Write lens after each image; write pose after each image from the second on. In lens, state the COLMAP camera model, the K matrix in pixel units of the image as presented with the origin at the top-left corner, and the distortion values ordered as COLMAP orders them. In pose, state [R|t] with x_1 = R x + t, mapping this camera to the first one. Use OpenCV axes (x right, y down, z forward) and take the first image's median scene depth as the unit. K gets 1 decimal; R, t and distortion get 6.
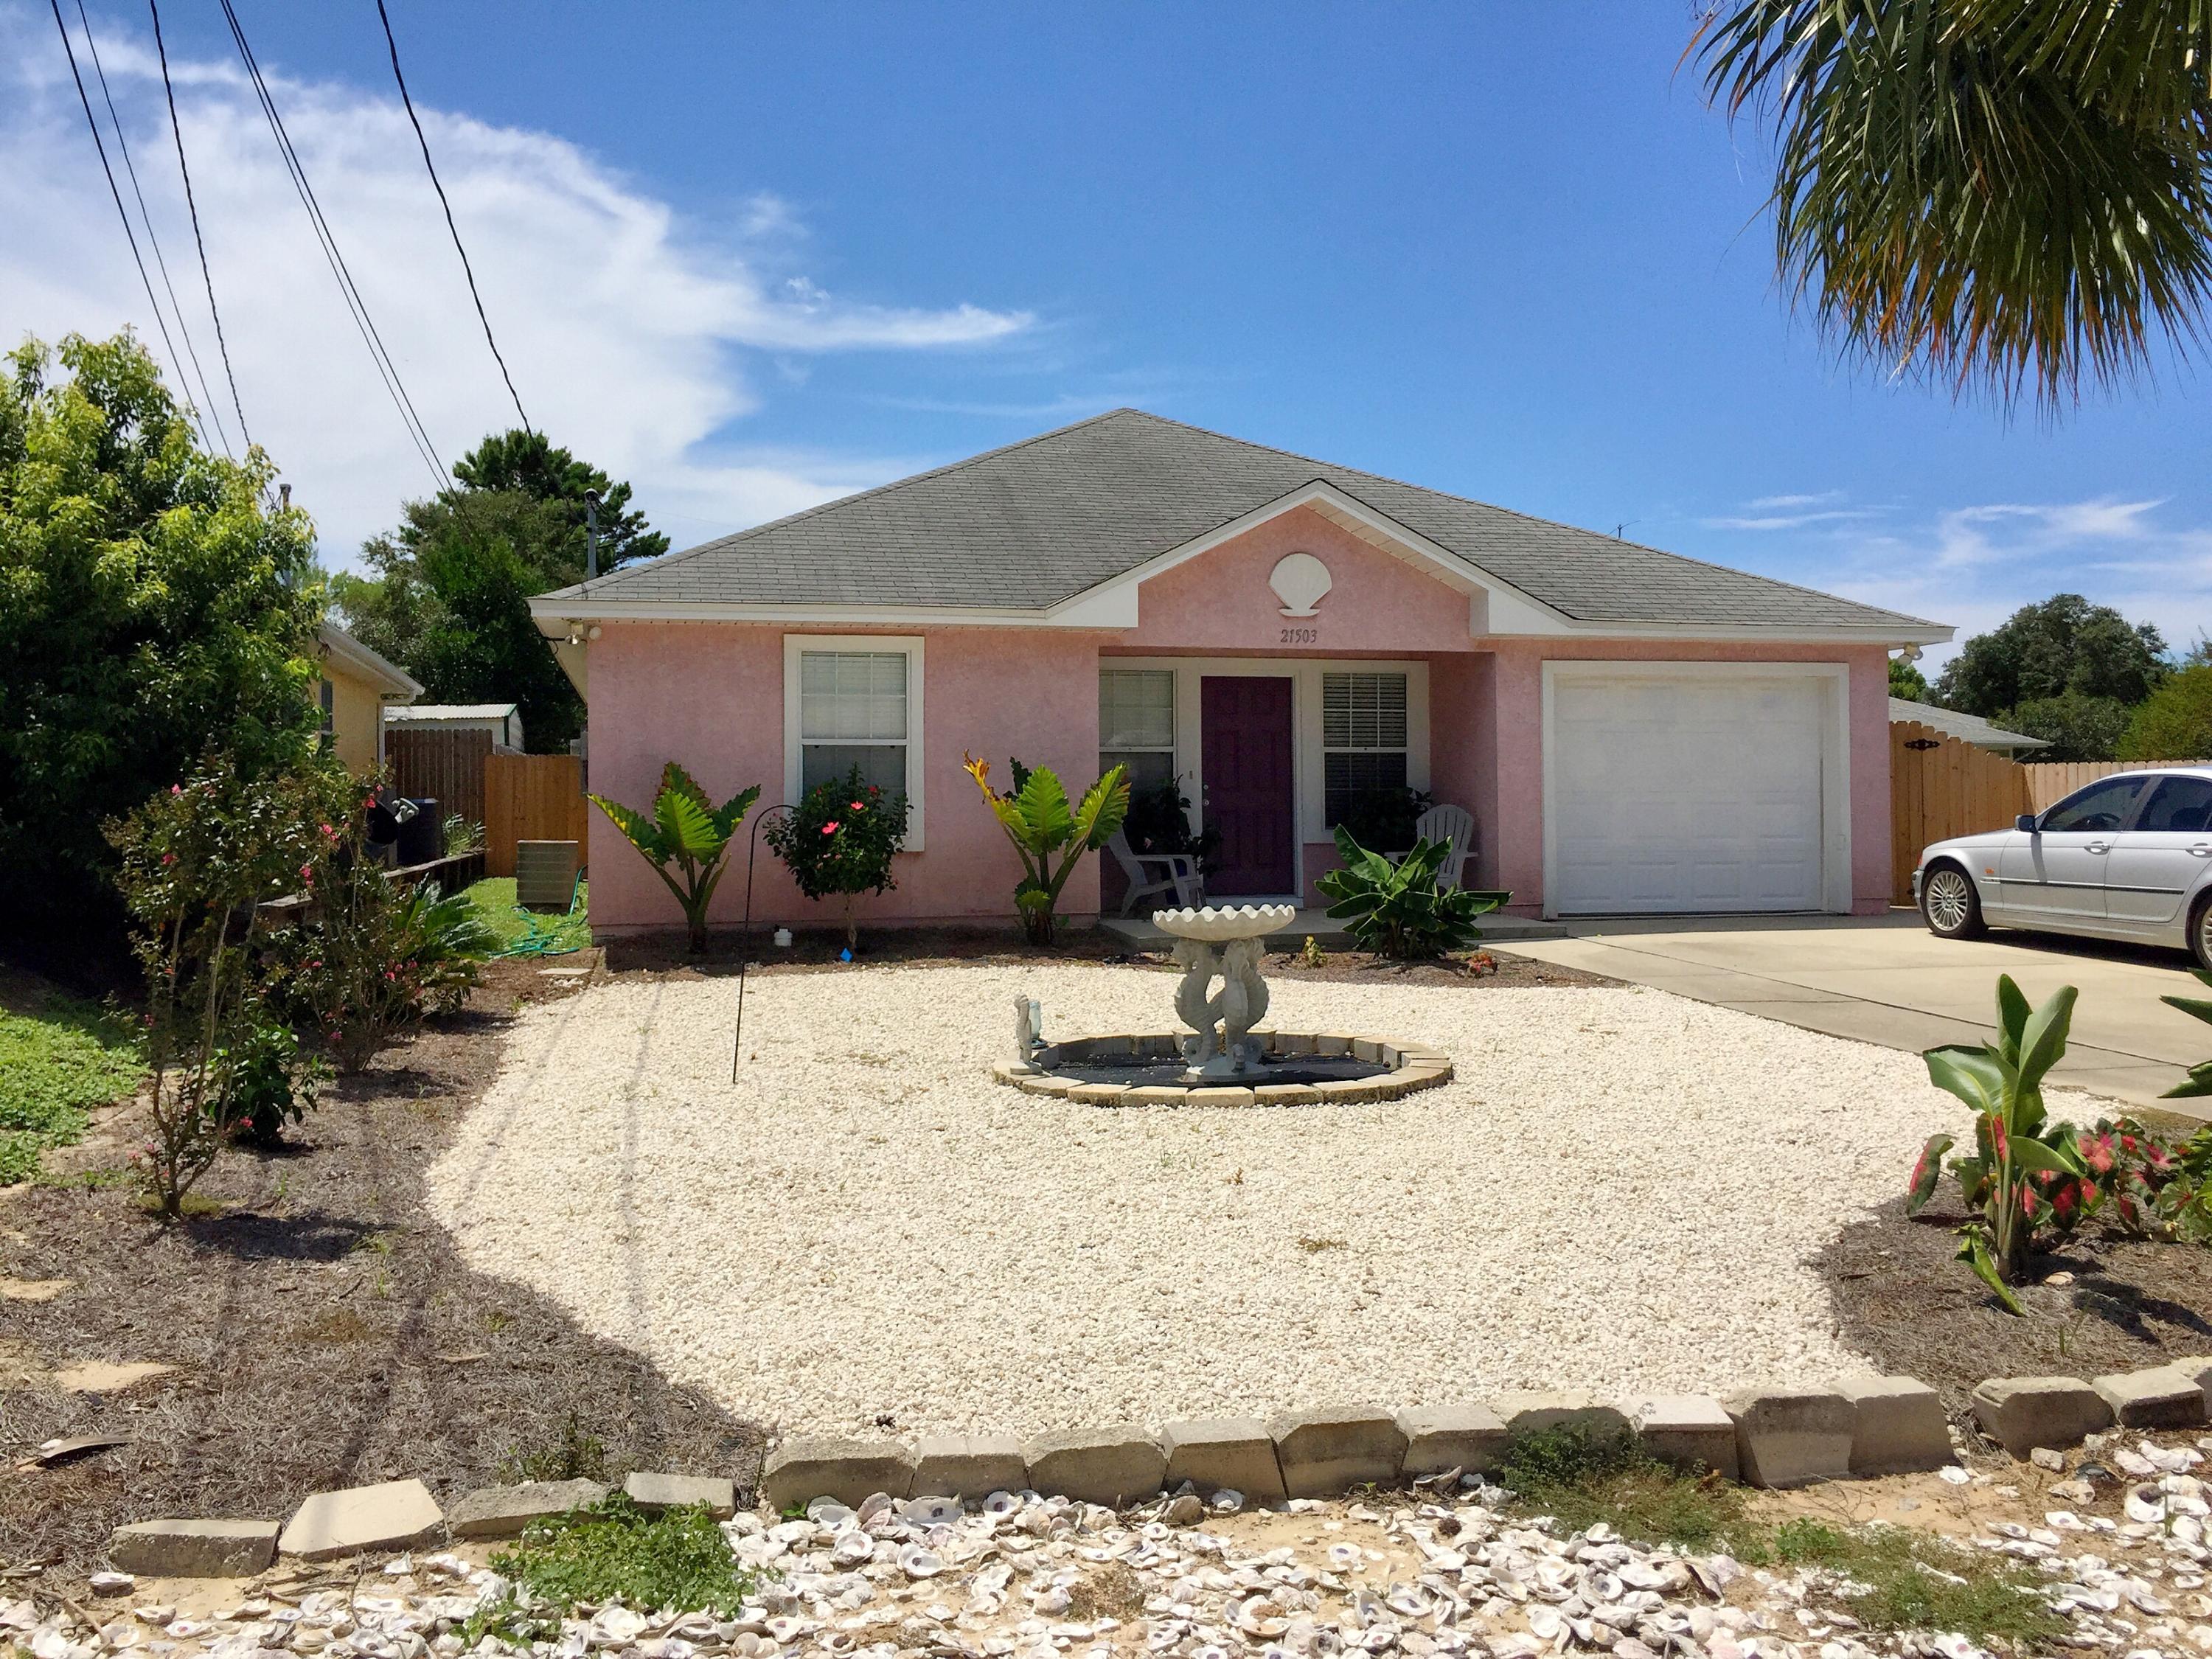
lens RADIAL K [[1885.7, 0, 1106.0], [0, 1885.7, 829.5], [0, 0, 1]] dist [0.070993, -0.078872]
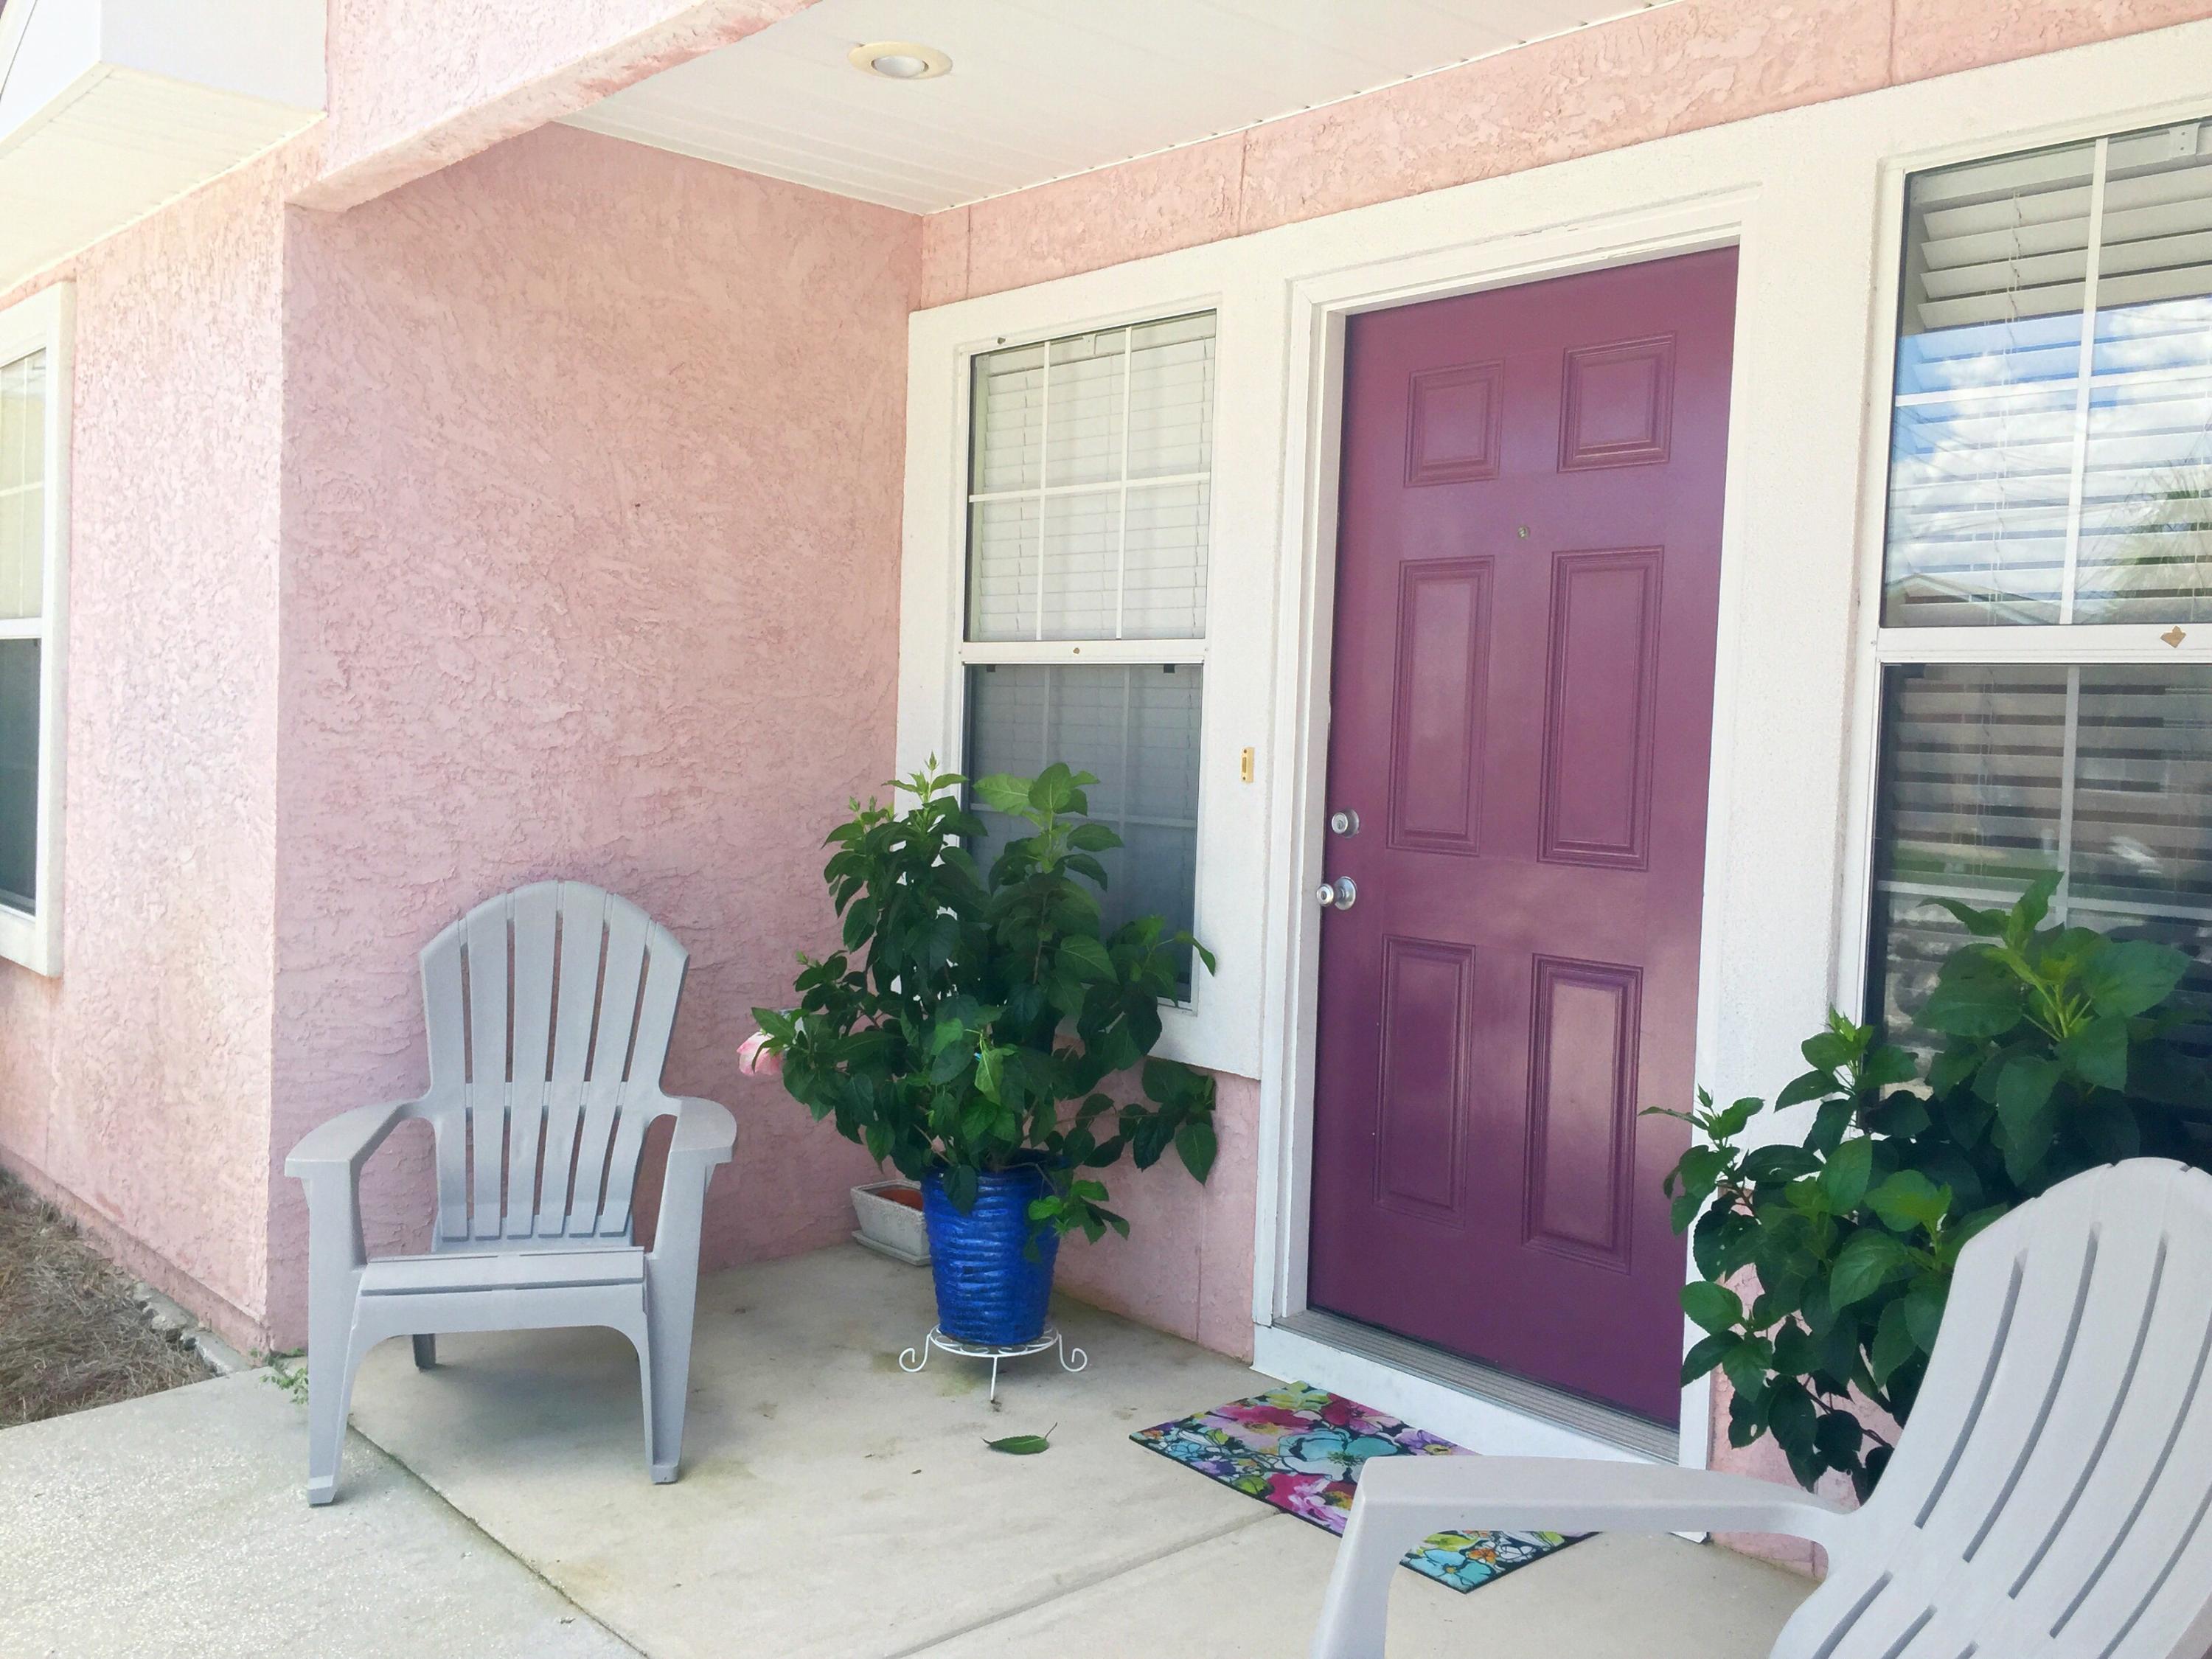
lens RADIAL K [[1885.7, 0, 1106.0], [0, 1885.7, 829.5], [0, 0, 1]] dist [0.070993, -0.078872]
pose [[0.473447, 0.072522, -0.877832, 0.245563], [-0.047031, 0.997264, 0.057023, -0.034816], [0.879566, 0.014287, 0.475562, 0.916269]]
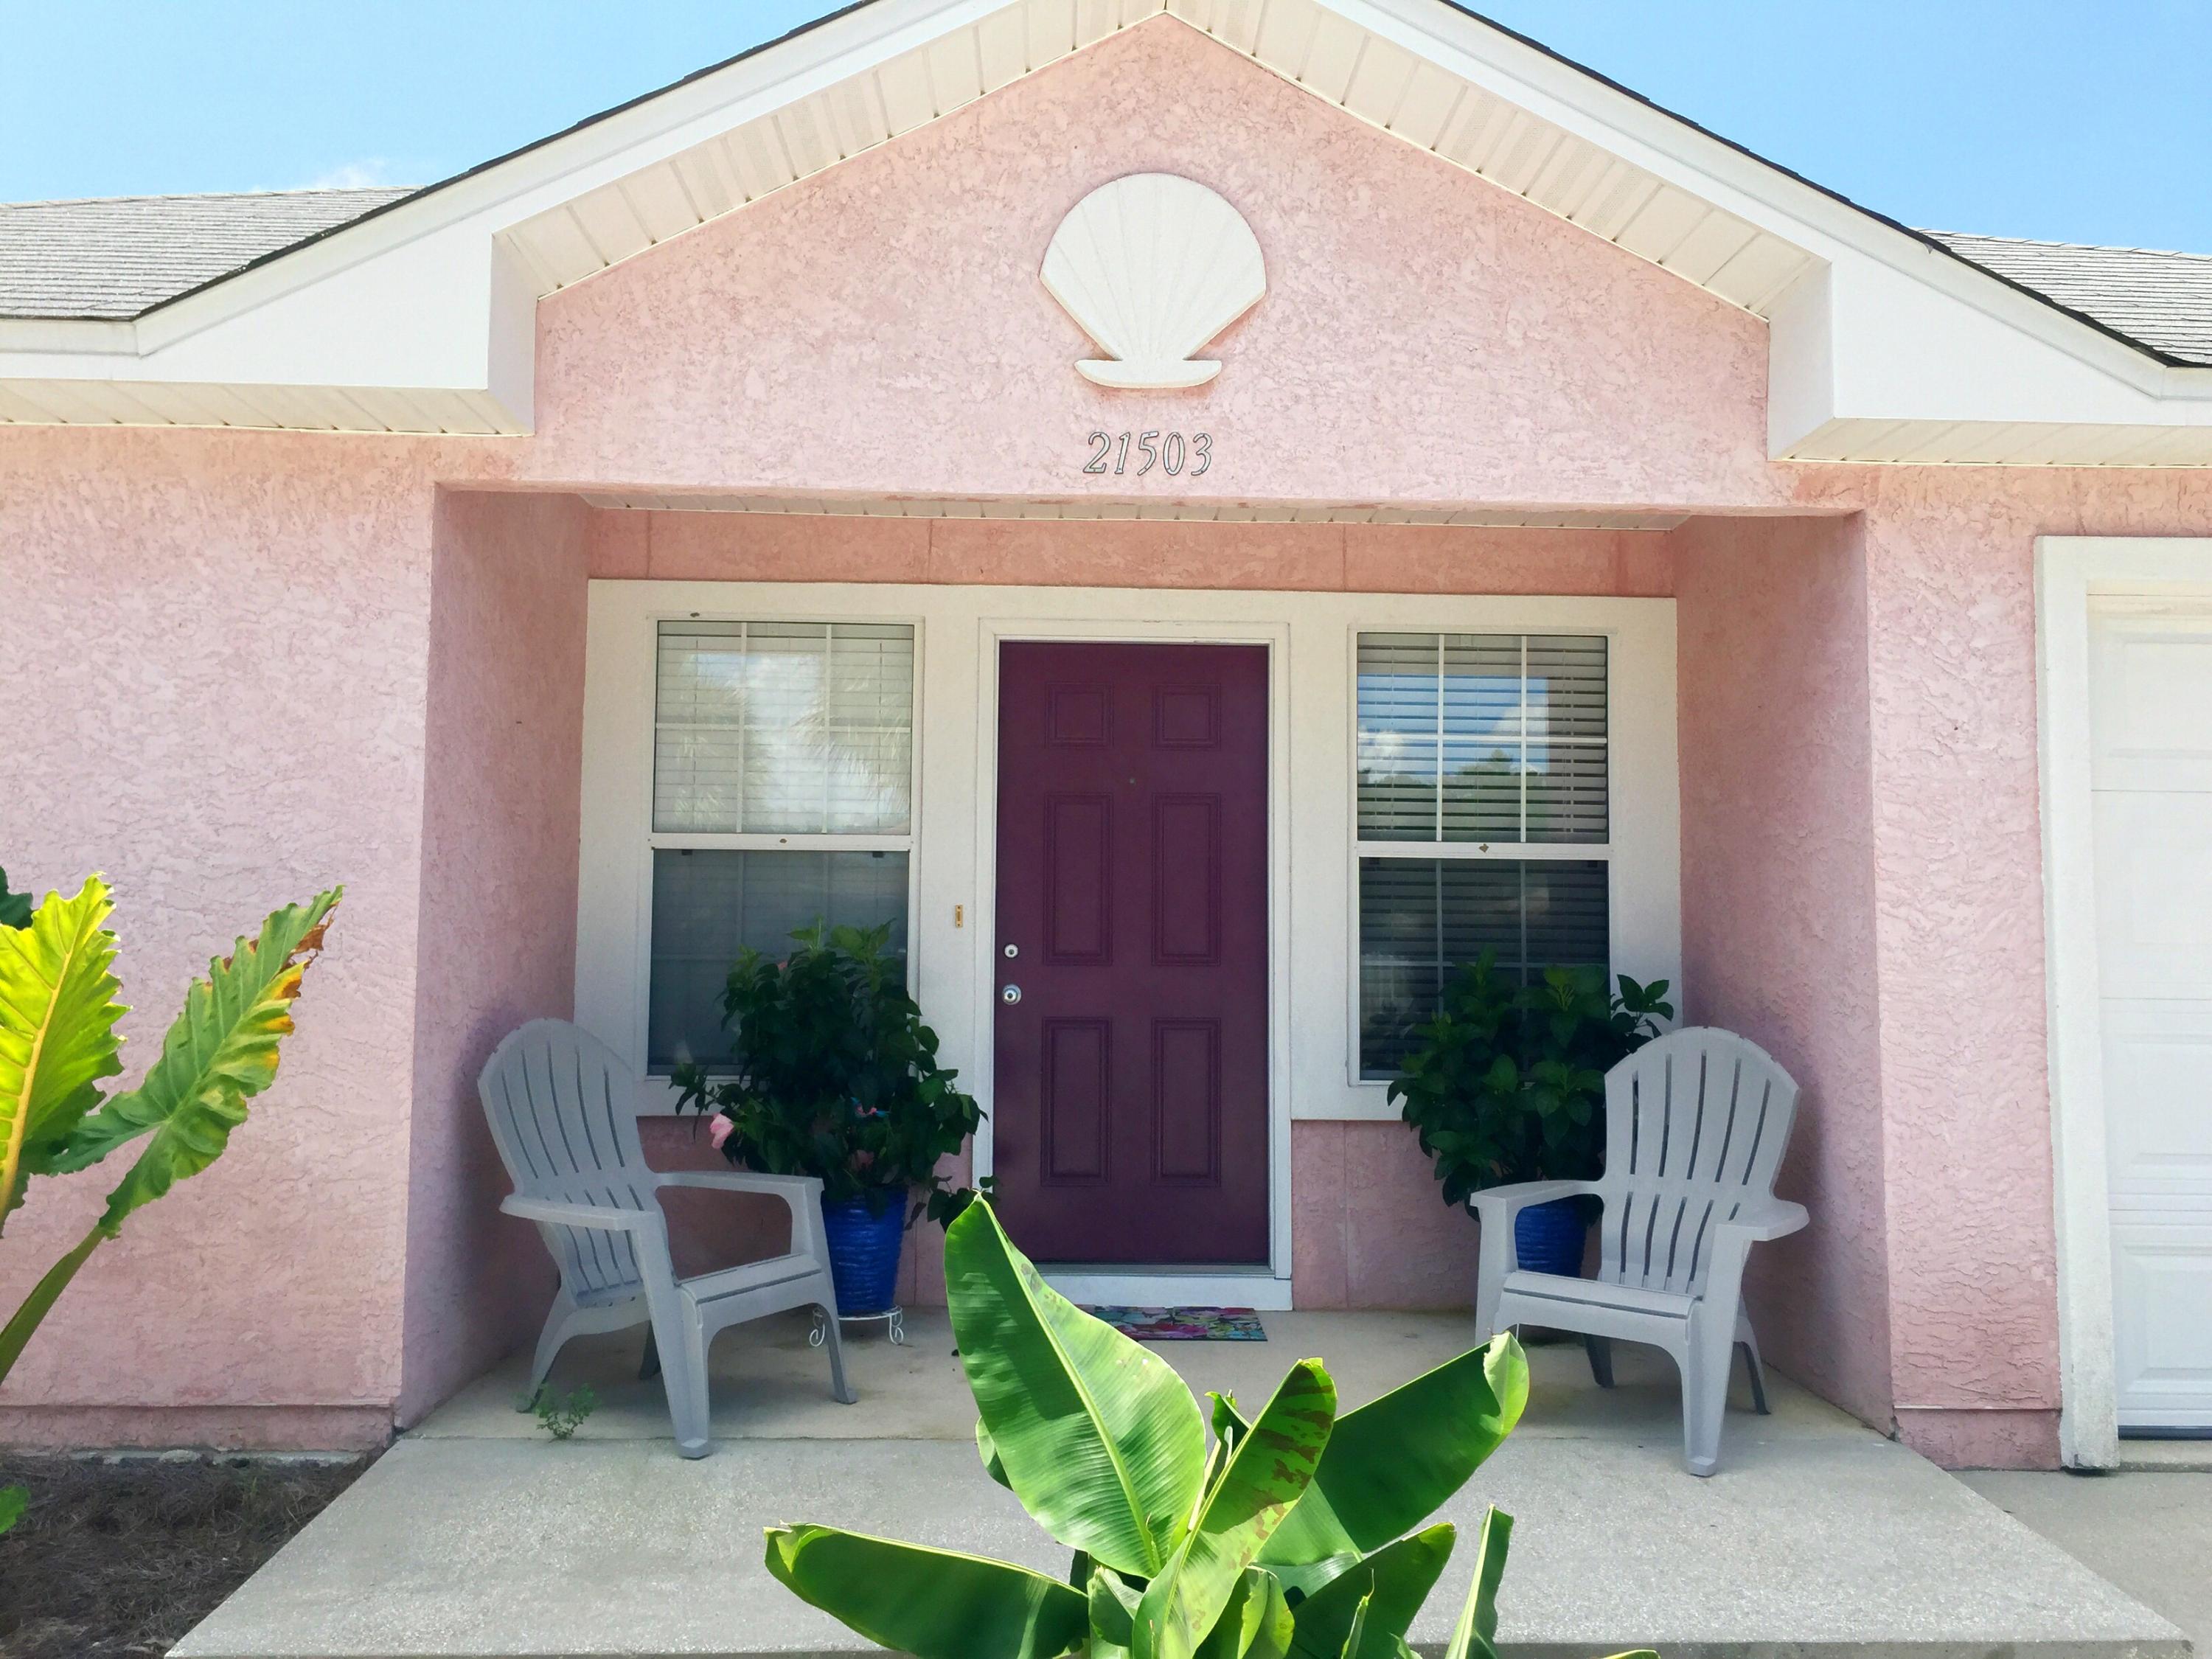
lens RADIAL K [[1885.7, 0, 1106.0], [0, 1885.7, 829.5], [0, 0, 1]] dist [0.070993, -0.078872]
pose [[0.977921, 0.004267, -0.208933, 0.152264], [-0.018614, 0.997596, -0.066753, -0.023201], [0.208146, 0.069169, 0.975649, 0.690069]]
